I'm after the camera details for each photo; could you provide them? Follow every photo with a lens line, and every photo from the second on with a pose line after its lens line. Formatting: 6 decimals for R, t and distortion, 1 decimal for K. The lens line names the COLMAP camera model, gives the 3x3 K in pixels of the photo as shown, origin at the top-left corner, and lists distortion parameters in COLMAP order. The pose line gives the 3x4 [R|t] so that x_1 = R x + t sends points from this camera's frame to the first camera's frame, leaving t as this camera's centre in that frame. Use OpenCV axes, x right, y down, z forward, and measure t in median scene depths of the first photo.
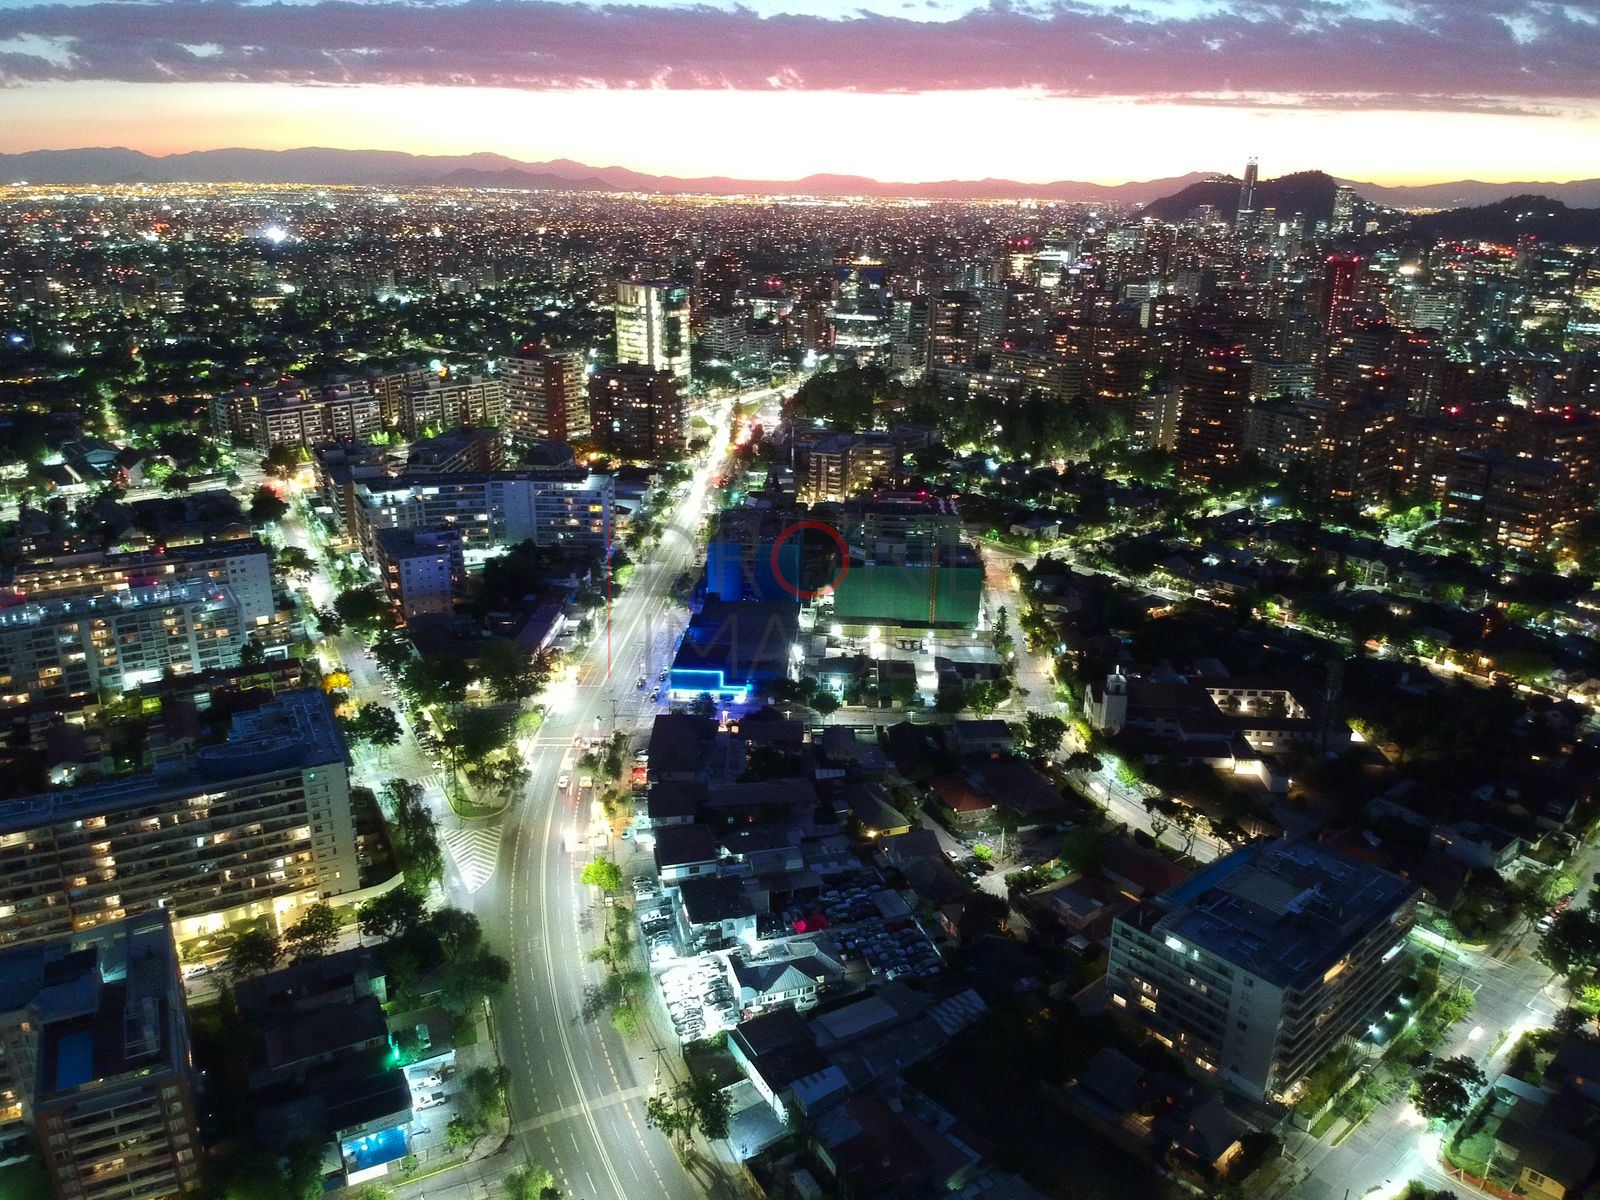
lens RADIAL K [[1184.7, 0, 793.9], [0, 1184.7, 591.6], [0, 0, 1]] dist [0.094290, -0.165333]
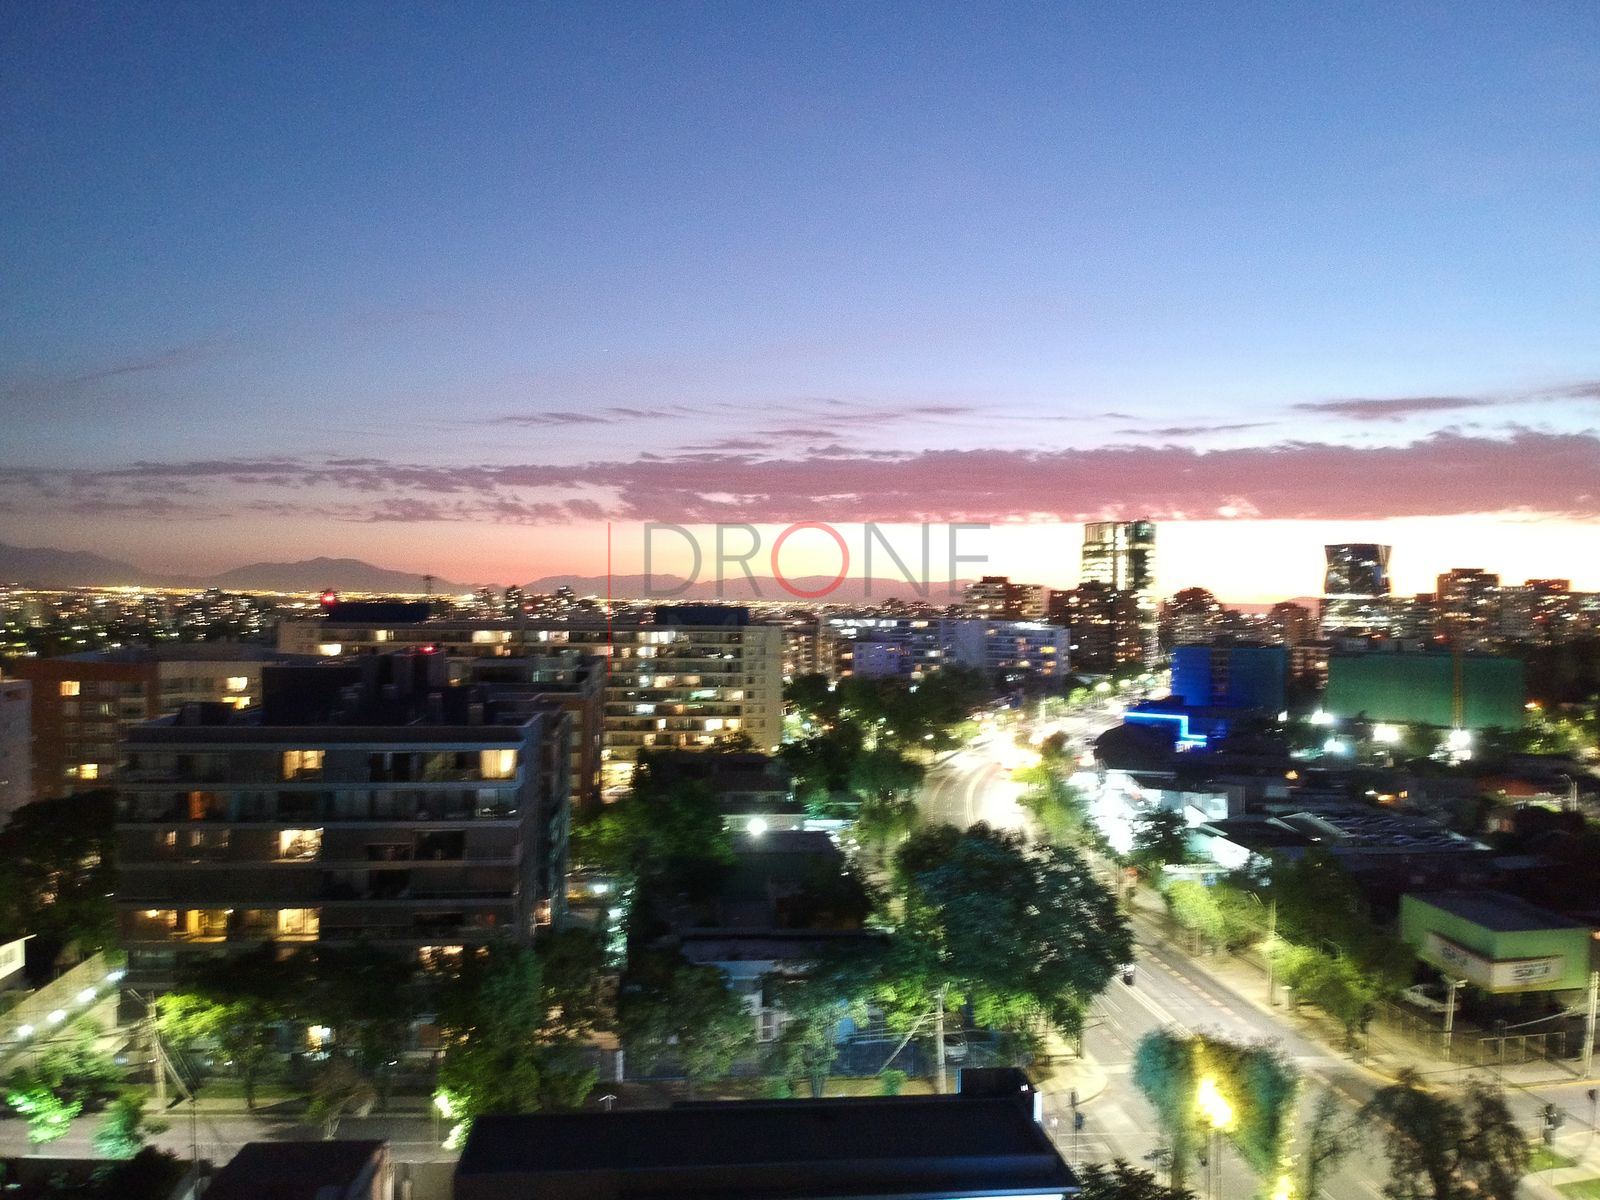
lens RADIAL K [[1184.7, 0, 801.7], [0, 1184.7, 601.4], [0, 0, 1]] dist [0.094290, -0.165333]
pose [[0.930137, 0.003241, -0.367200, 0.002364], [-0.125738, 0.942325, -0.310184, 0.234659], [0.345016, 0.334684, 0.876898, 0.069871]]
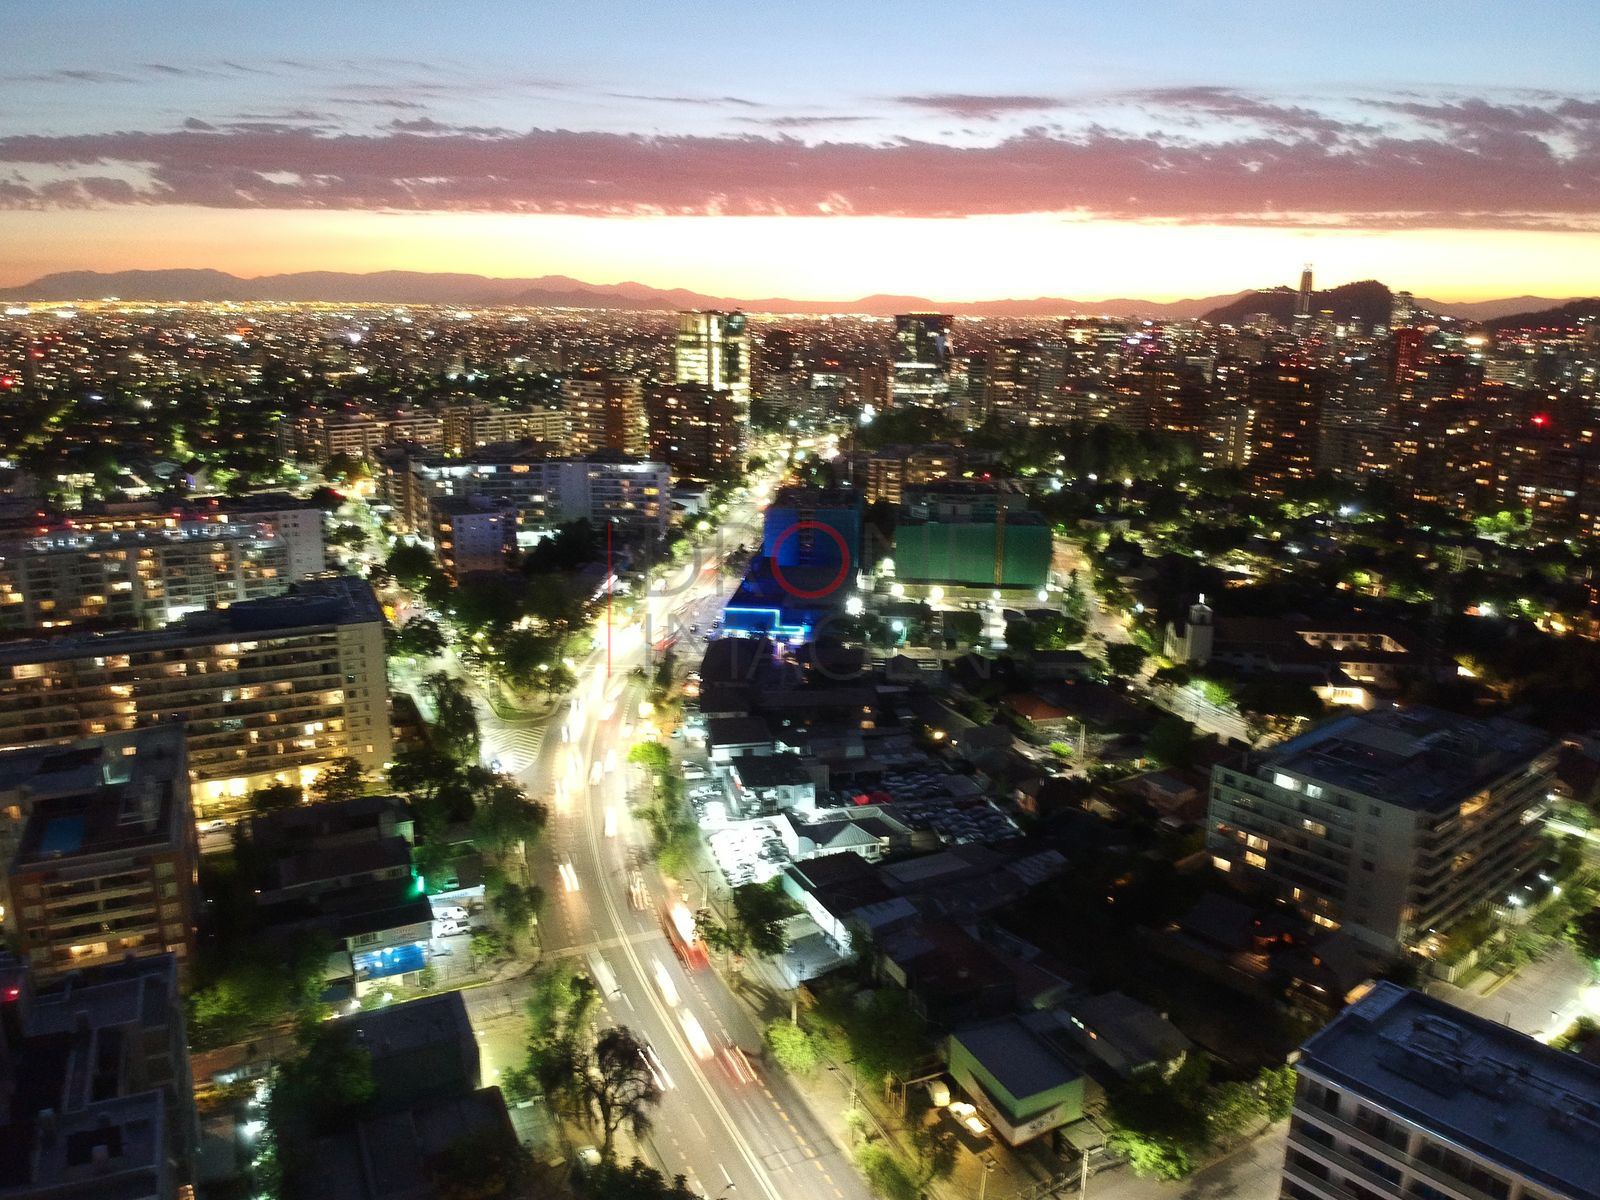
lens RADIAL K [[1184.7, 0, 793.4], [0, 1184.7, 587.7], [0, 0, 1]] dist [0.094290, -0.165333]
pose [[0.998890, 0.008533, -0.046324, -0.003461], [-0.013087, 0.995010, -0.098910, 0.112283], [0.045249, 0.099407, 0.994018, 0.038916]]
